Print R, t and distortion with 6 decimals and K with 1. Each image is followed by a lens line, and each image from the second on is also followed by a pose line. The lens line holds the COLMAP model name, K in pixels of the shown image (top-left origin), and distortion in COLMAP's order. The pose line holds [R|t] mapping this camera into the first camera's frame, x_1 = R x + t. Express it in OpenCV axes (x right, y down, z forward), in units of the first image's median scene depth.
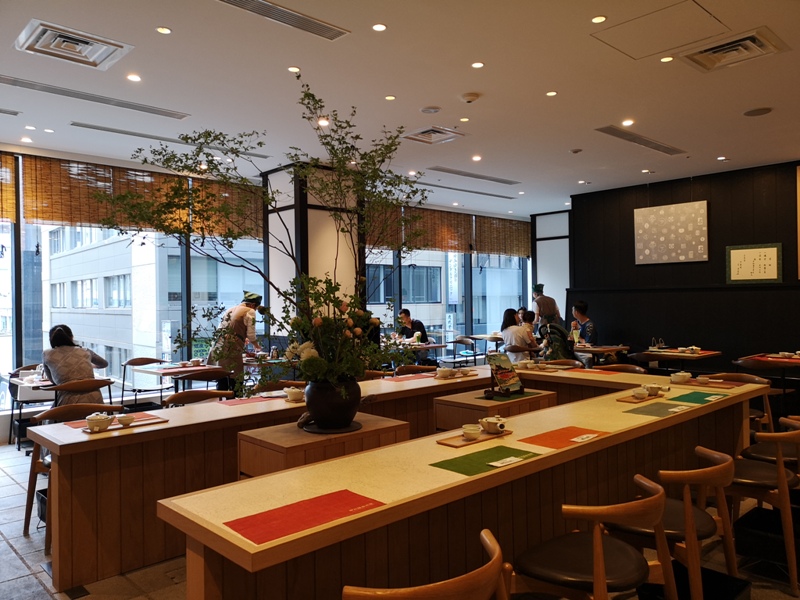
lens RADIAL K [[615.6, 0, 396.5], [0, 615.6, 295.8], [0, 0, 1]] dist [0.026054, -0.067160]
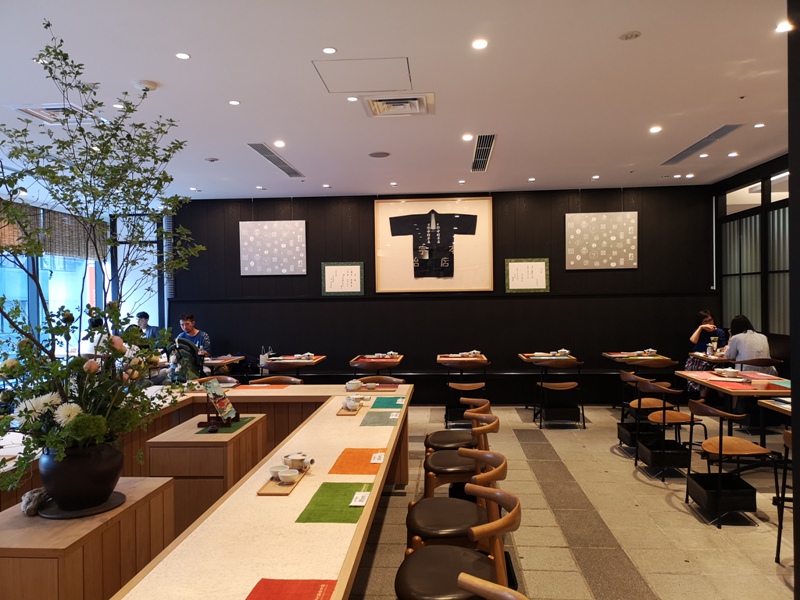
lens RADIAL K [[615.6, 0, 396.5], [0, 615.6, 295.8], [0, 0, 1]] dist [0.026054, -0.067160]
pose [[0.713583, 0.001880, 0.700568, -0.169387], [-0.001640, 0.999998, -0.001013, -0.018500], [-0.700568, -0.000426, 0.713585, 0.095934]]
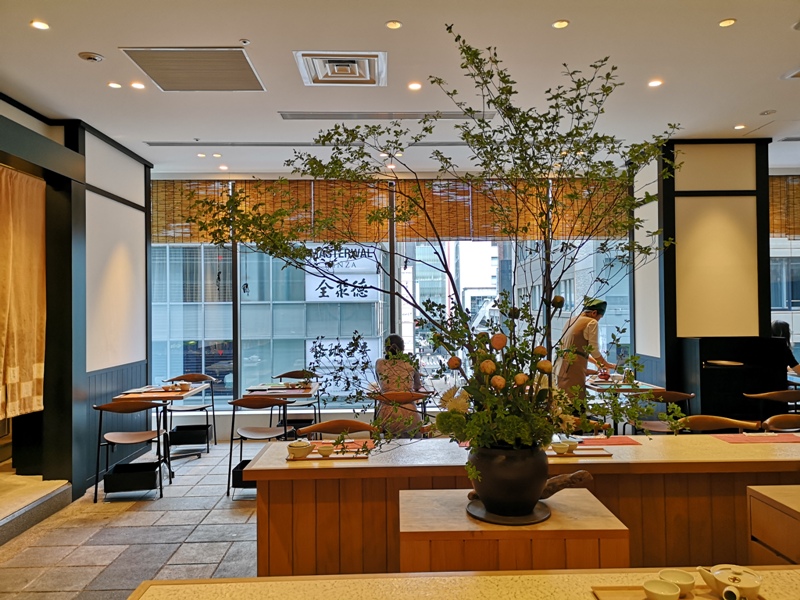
lens RADIAL K [[615.6, 0, 396.5], [0, 615.6, 295.8], [0, 0, 1]] dist [0.026054, -0.067160]
pose [[0.742194, -0.015658, -0.670002, 0.138408], [0.012920, 0.999876, -0.009054, -0.012200], [0.670060, -0.001936, 0.742304, 0.189205]]
